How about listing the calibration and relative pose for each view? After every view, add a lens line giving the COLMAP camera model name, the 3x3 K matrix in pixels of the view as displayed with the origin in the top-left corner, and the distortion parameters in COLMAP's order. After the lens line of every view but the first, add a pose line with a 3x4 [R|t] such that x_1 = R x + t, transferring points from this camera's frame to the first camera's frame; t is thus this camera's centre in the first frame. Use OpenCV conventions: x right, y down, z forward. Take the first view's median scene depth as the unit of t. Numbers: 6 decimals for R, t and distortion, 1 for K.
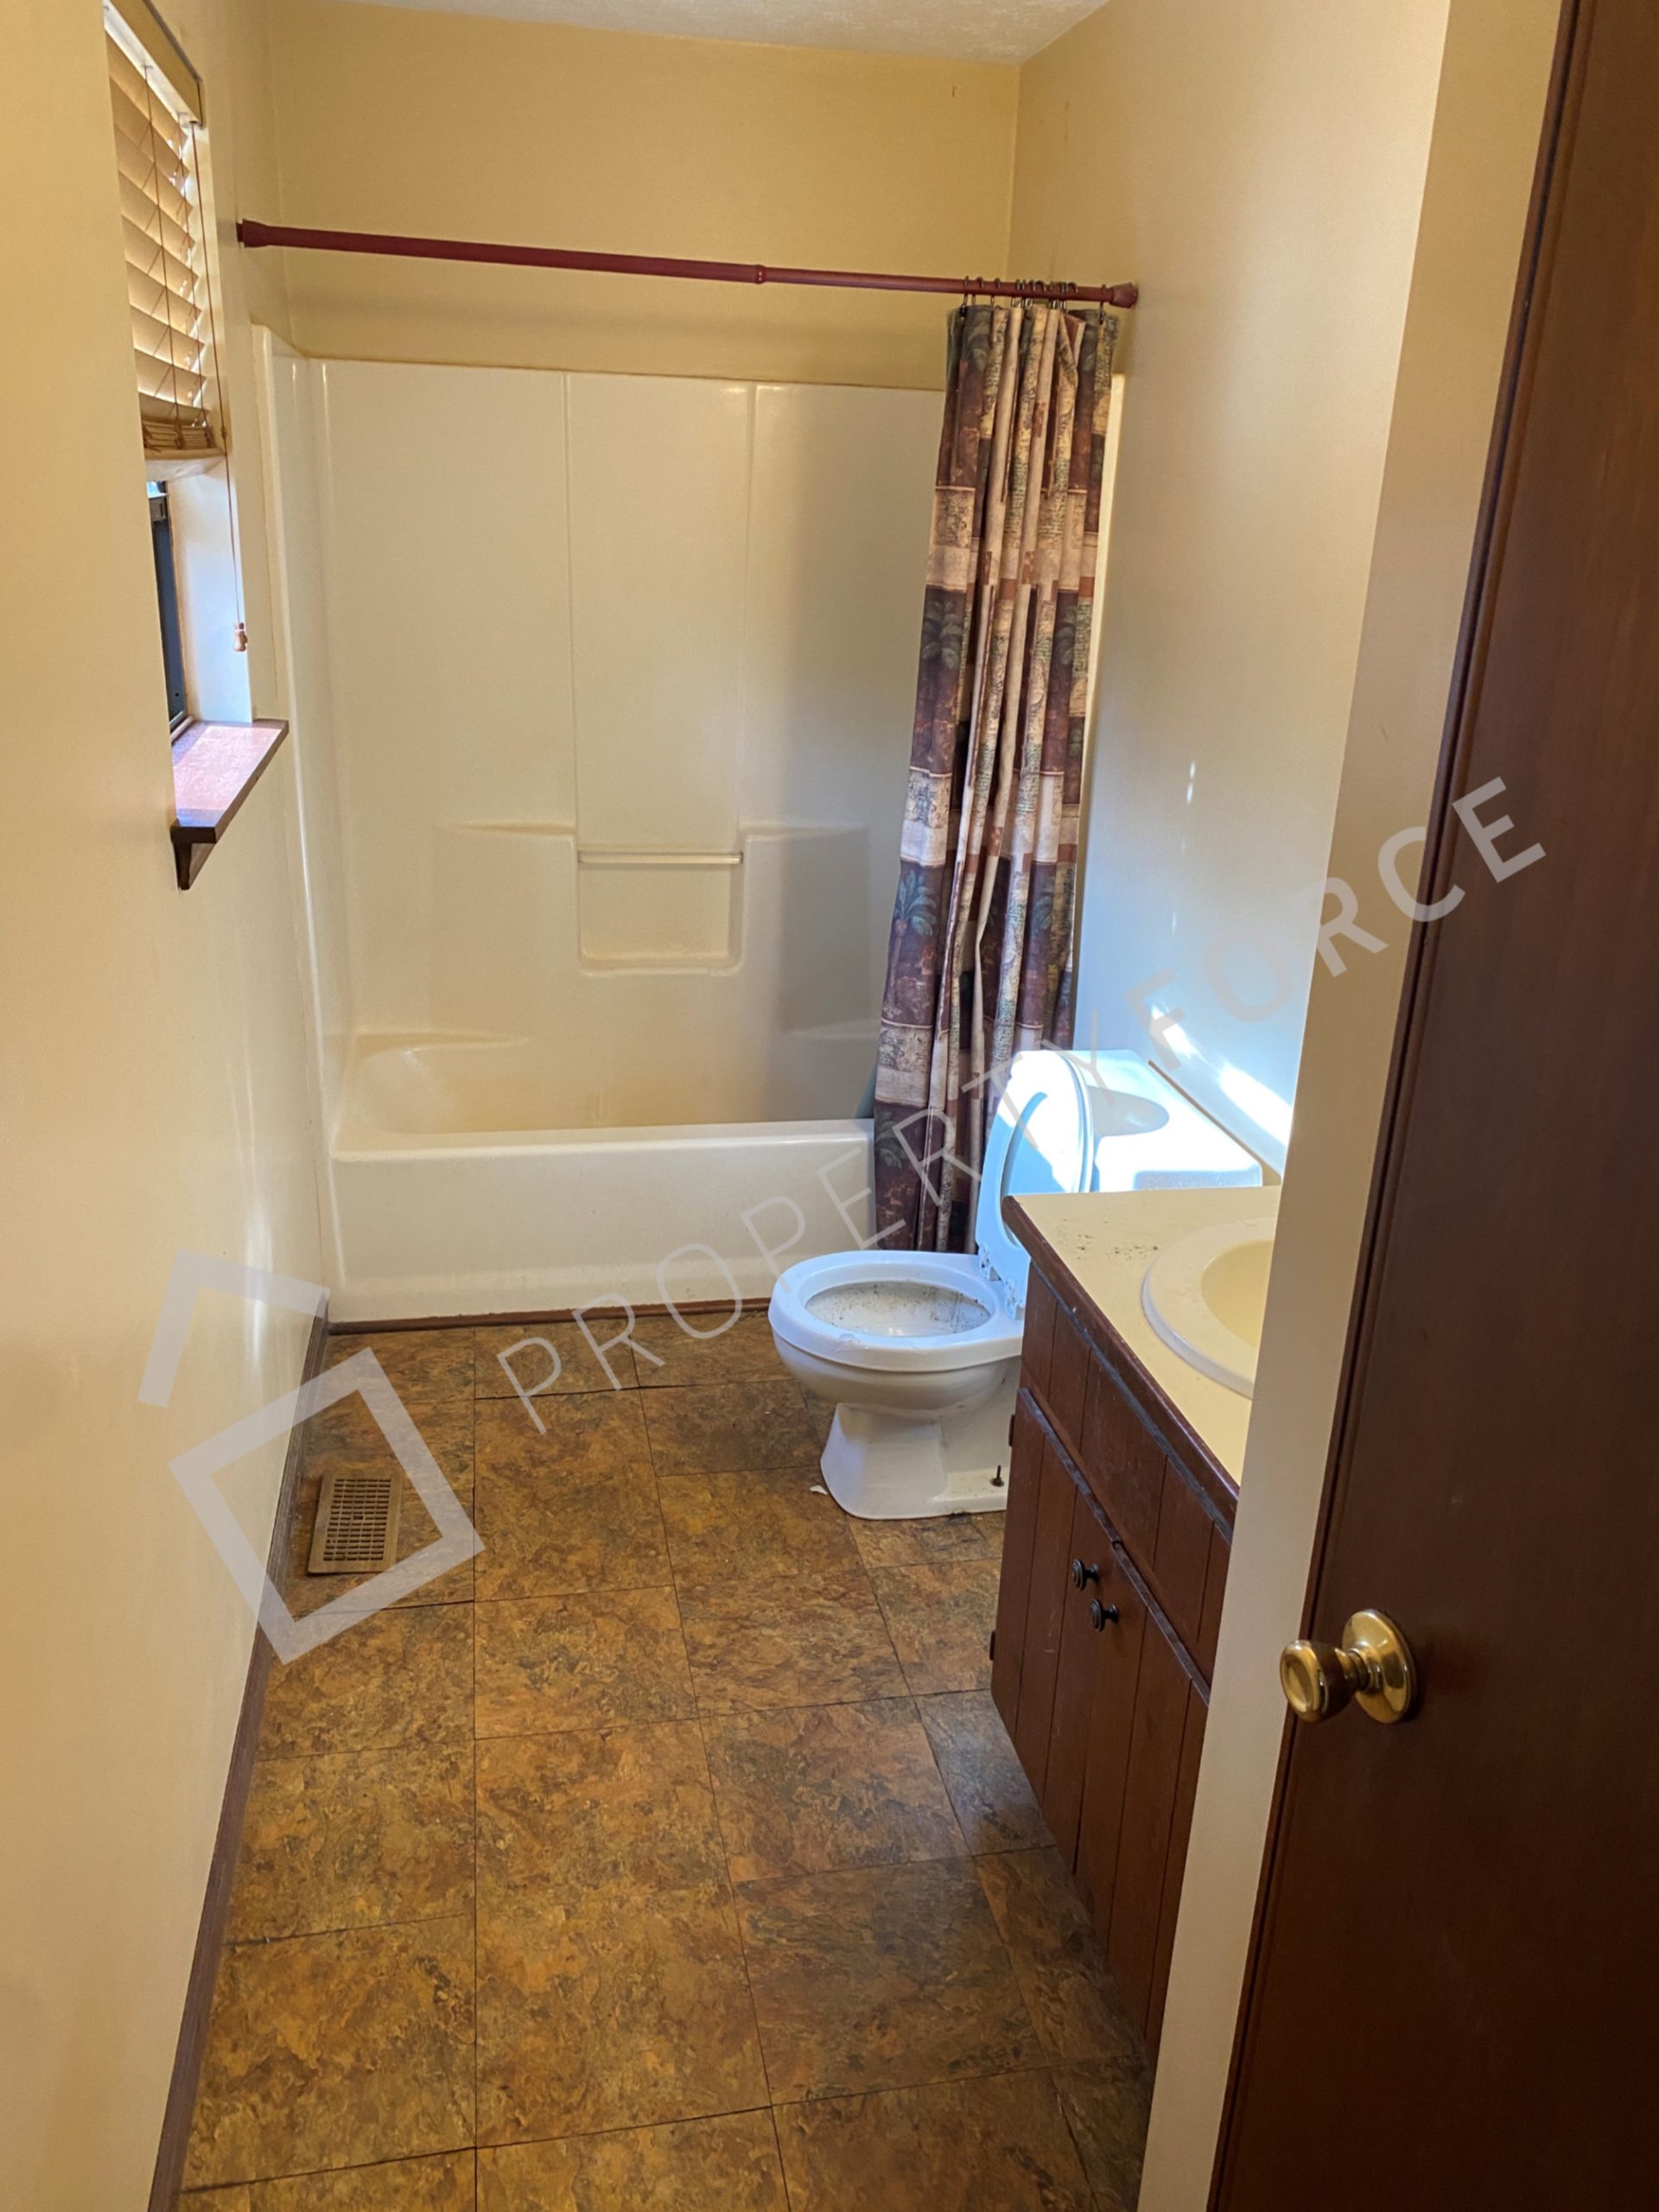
lens RADIAL K [[1690.7, 0, 829.5], [0, 1690.7, 1106.0], [0, 0, 1]] dist [0.002989, 0.003585]
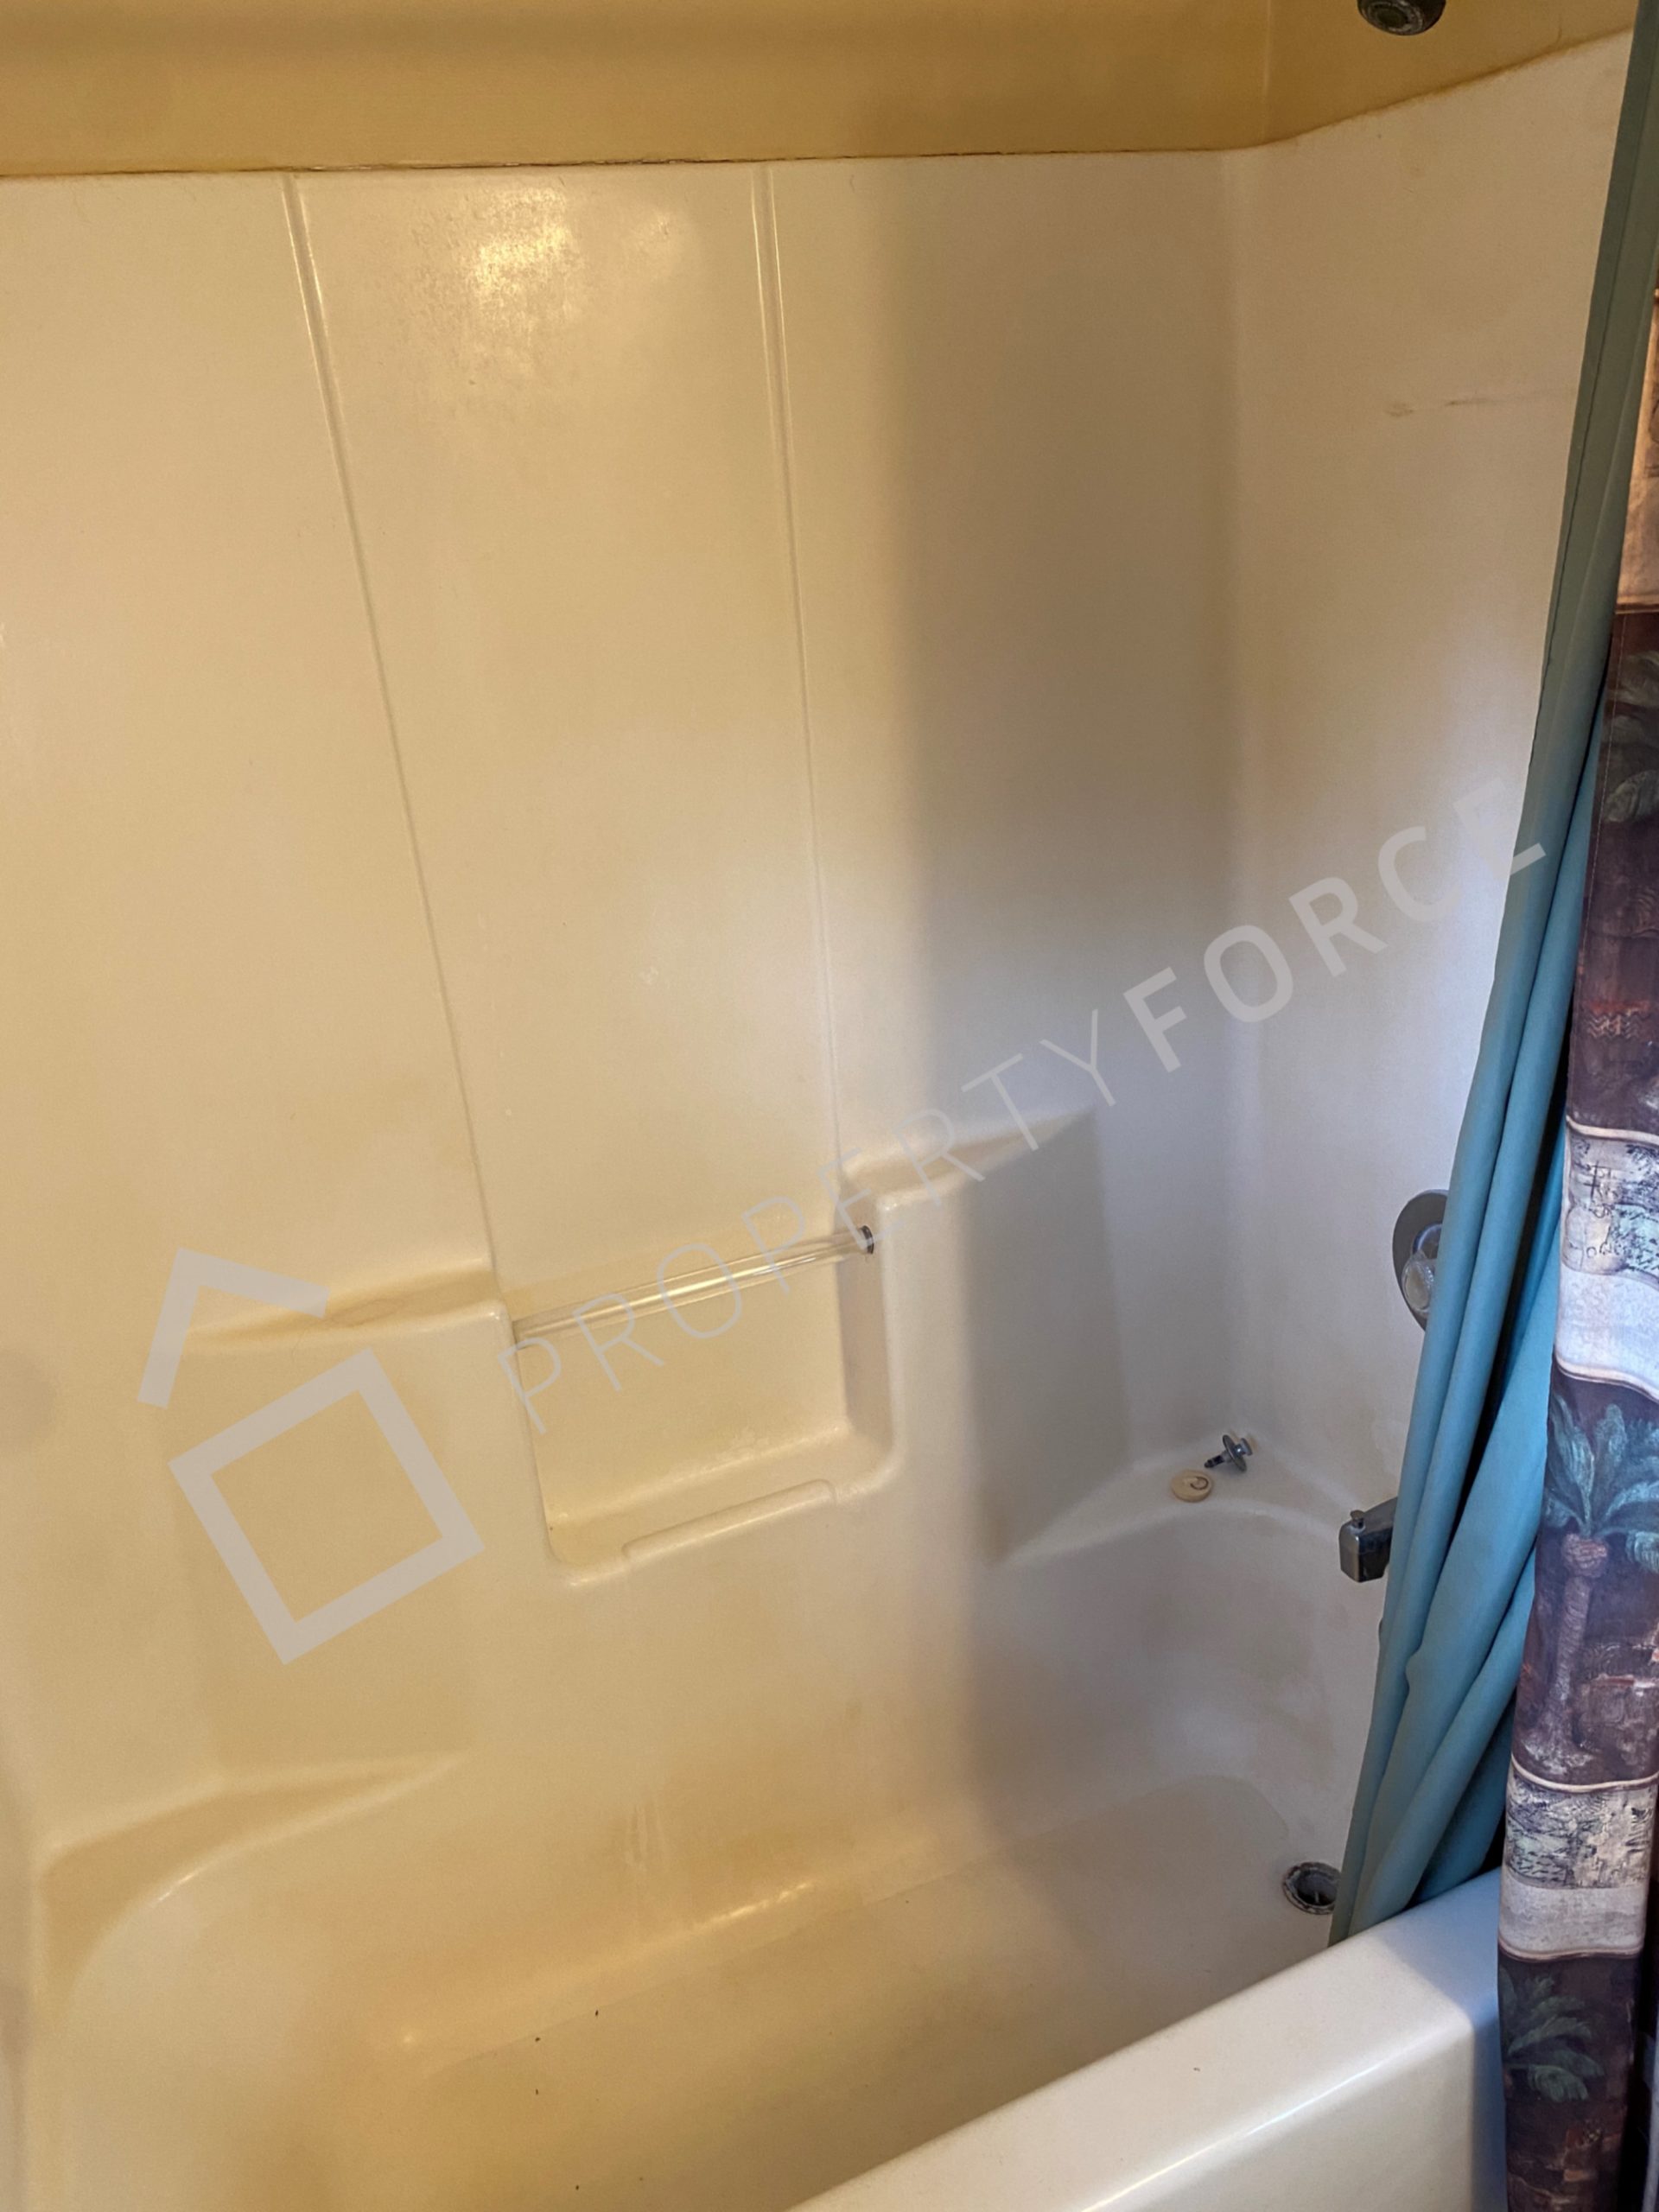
lens RADIAL K [[1690.7, 0, 829.5], [0, 1690.7, 1106.0], [0, 0, 1]] dist [0.002989, 0.003585]
pose [[0.970360, -0.185203, 0.155244, -0.125971], [0.181239, 0.982648, 0.039436, -0.204138], [-0.159854, -0.010130, 0.987089, 0.576638]]
